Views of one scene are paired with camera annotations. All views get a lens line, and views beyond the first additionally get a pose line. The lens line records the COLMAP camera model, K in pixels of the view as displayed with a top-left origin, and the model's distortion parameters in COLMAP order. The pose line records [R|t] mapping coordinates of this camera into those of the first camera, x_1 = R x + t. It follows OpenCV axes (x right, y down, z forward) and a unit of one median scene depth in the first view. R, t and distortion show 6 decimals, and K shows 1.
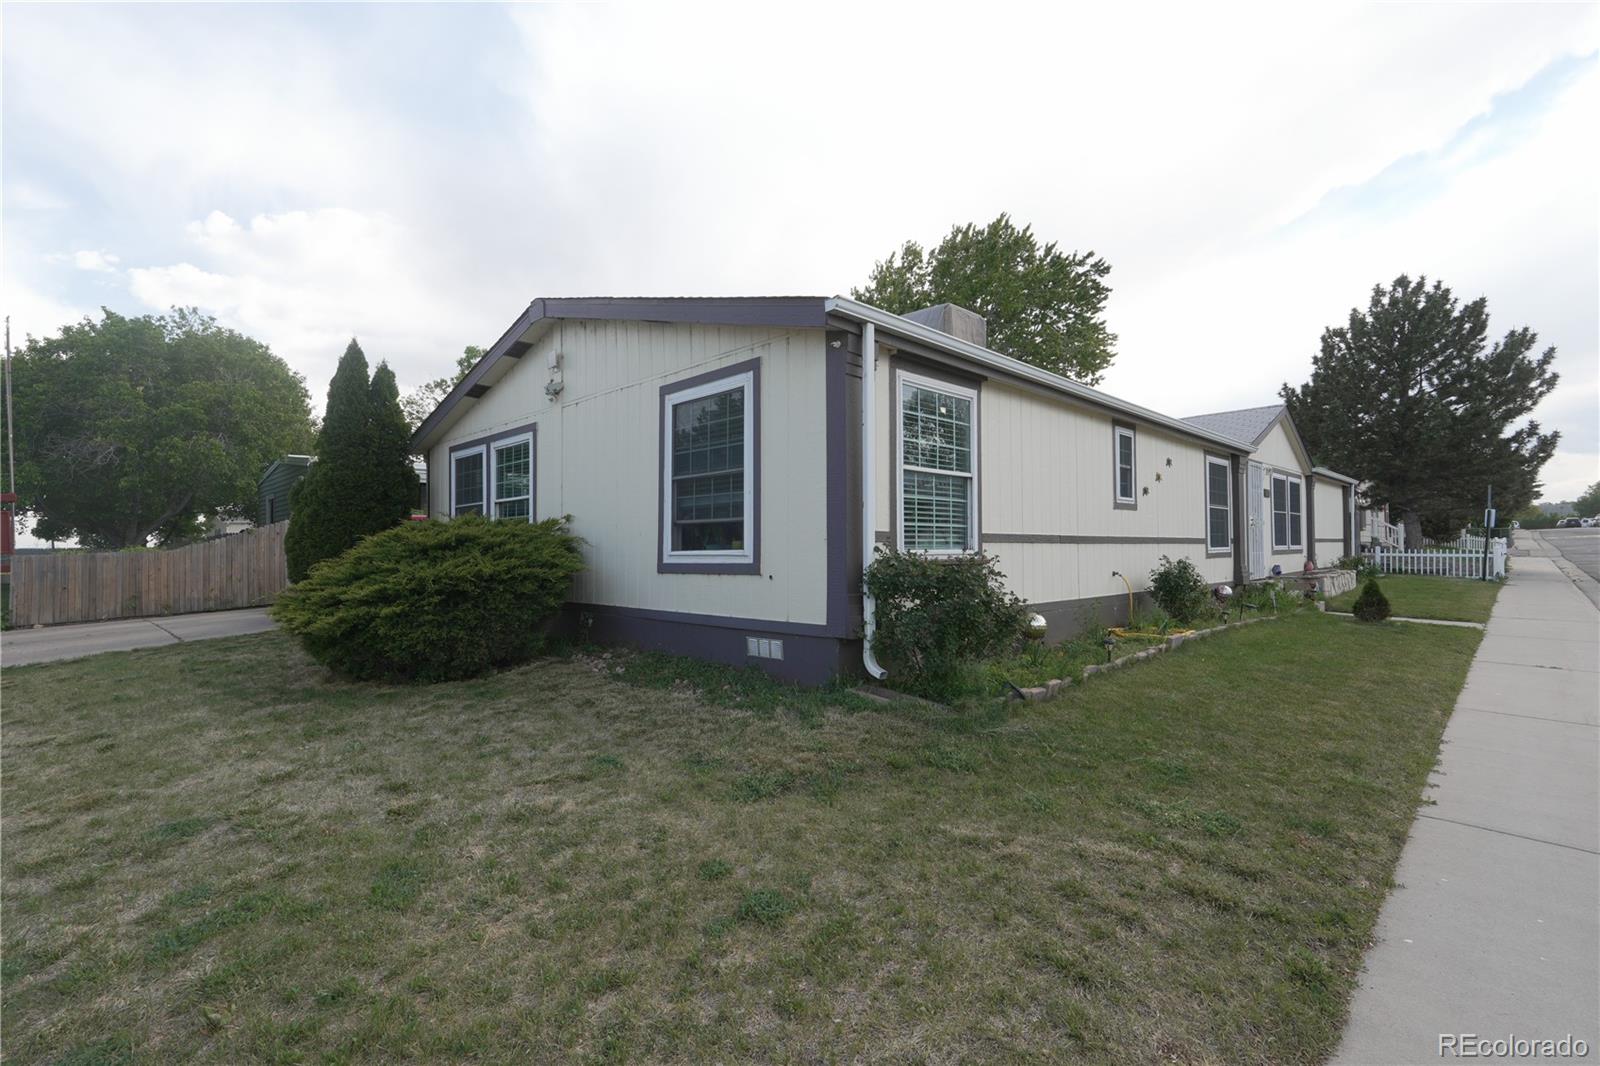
lens RADIAL K [[731.4, 0, 796.6], [0, 731.4, 530.0], [0, 0, 1]] dist [-0.002113, 0.001263]
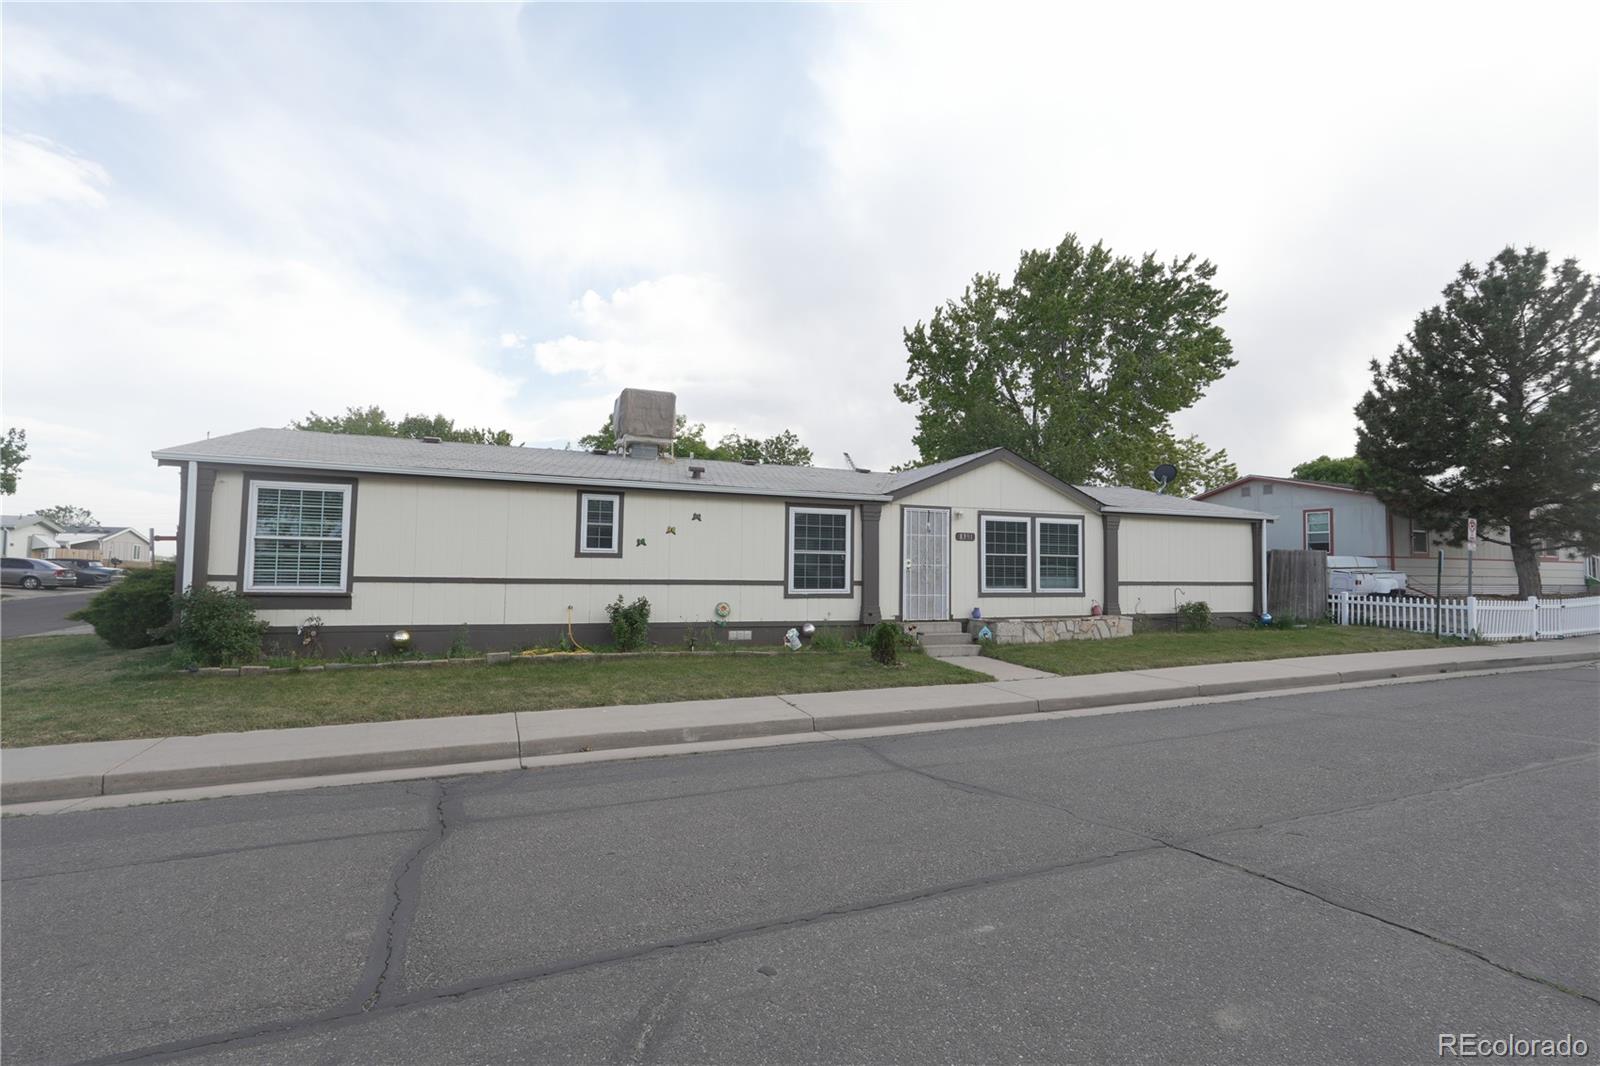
lens RADIAL K [[731.4, 0, 790.7], [0, 731.4, 533.1], [0, 0, 1]] dist [-0.002113, 0.001263]
pose [[0.922974, 0.000021, -0.384862, 0.295726], [-0.010063, 0.999659, -0.024079, -0.010300], [0.384730, 0.026097, 0.922660, -0.012820]]
